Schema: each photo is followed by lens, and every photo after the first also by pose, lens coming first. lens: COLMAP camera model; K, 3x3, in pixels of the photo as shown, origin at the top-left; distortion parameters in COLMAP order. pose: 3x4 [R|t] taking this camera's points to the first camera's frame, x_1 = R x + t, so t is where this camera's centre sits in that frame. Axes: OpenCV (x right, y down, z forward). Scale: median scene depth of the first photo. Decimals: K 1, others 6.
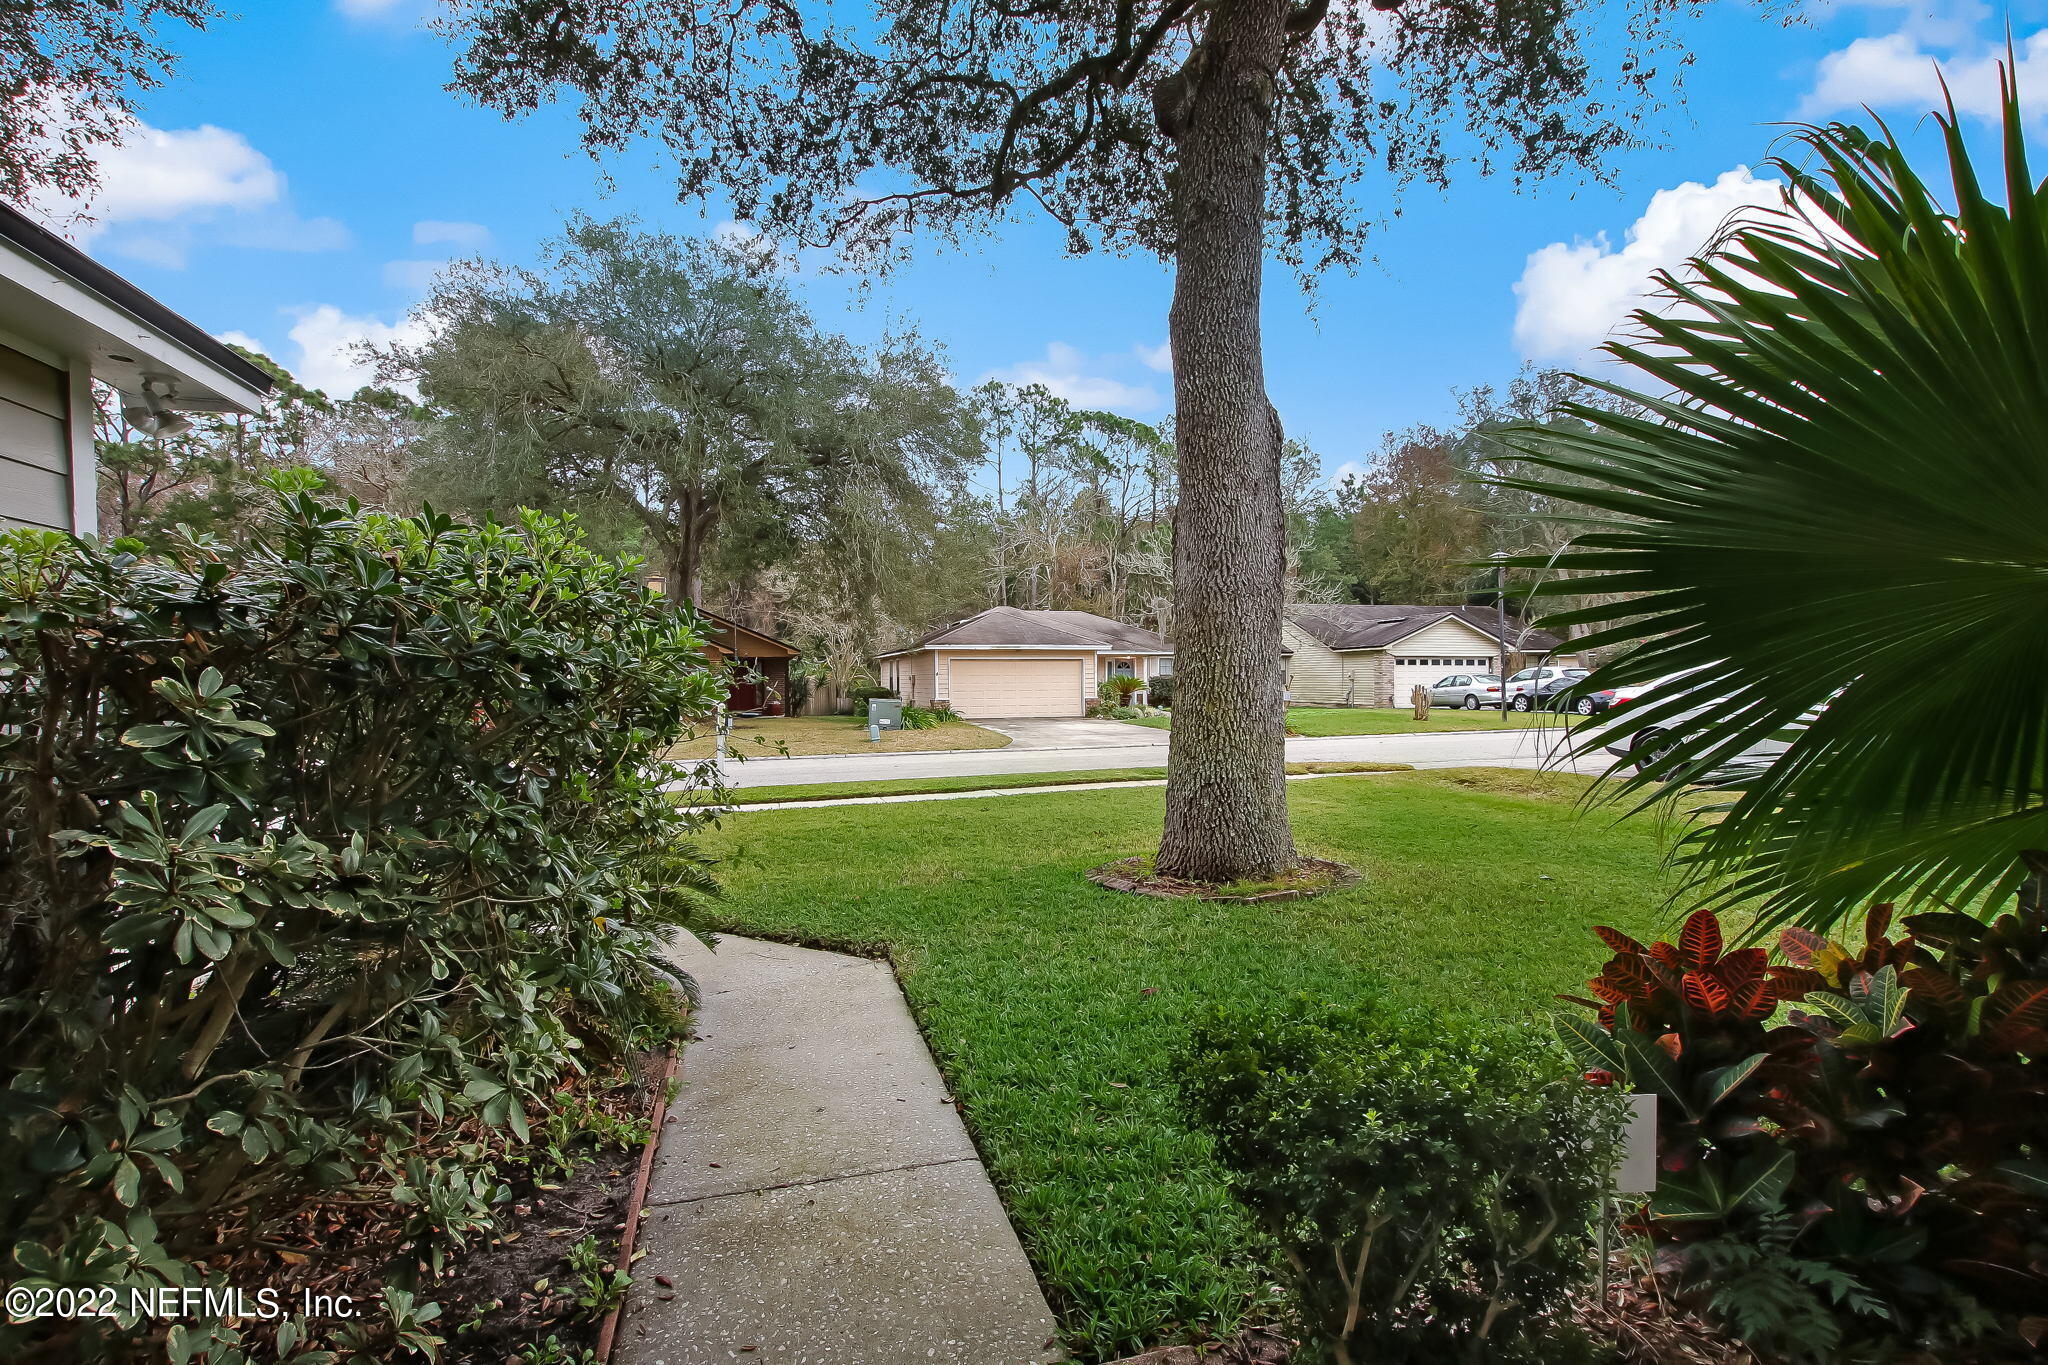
lens RADIAL K [[957.1, 0, 1017.0], [0, 957.1, 663.8], [0, 0, 1]] dist [-0.008714, 0.000585]
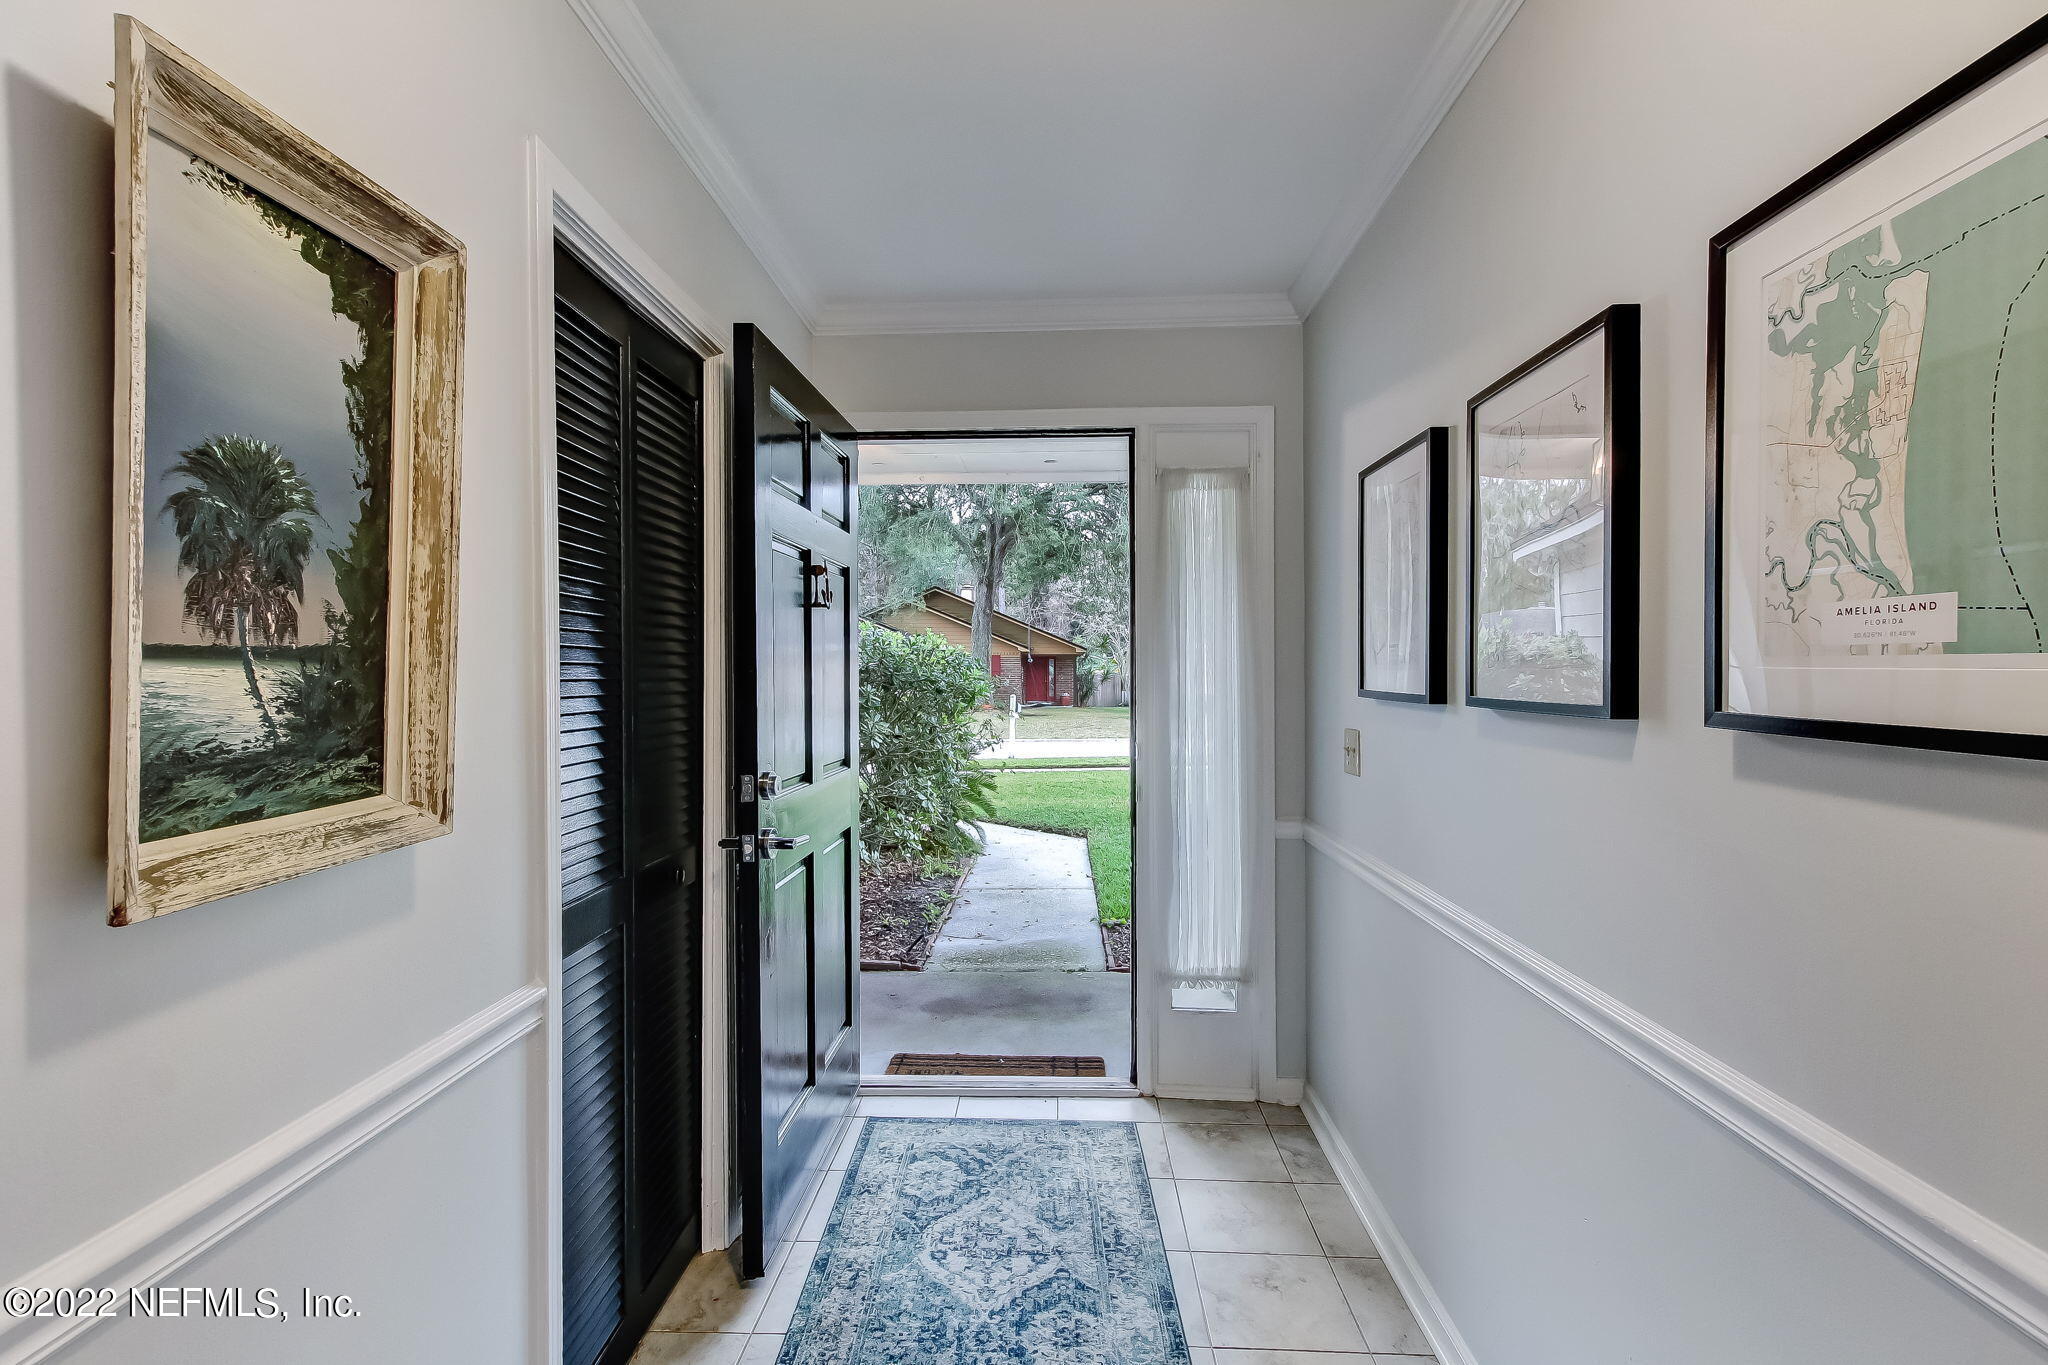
lens RADIAL K [[957.1, 0, 1017.0], [0, 957.1, 663.8], [0, 0, 1]] dist [-0.008714, 0.000585]
pose [[0.952501, 0.009684, -0.304381, 0.053759], [-0.007526, 0.999938, 0.008262, -0.006284], [0.304442, -0.005579, 0.952514, -0.142187]]
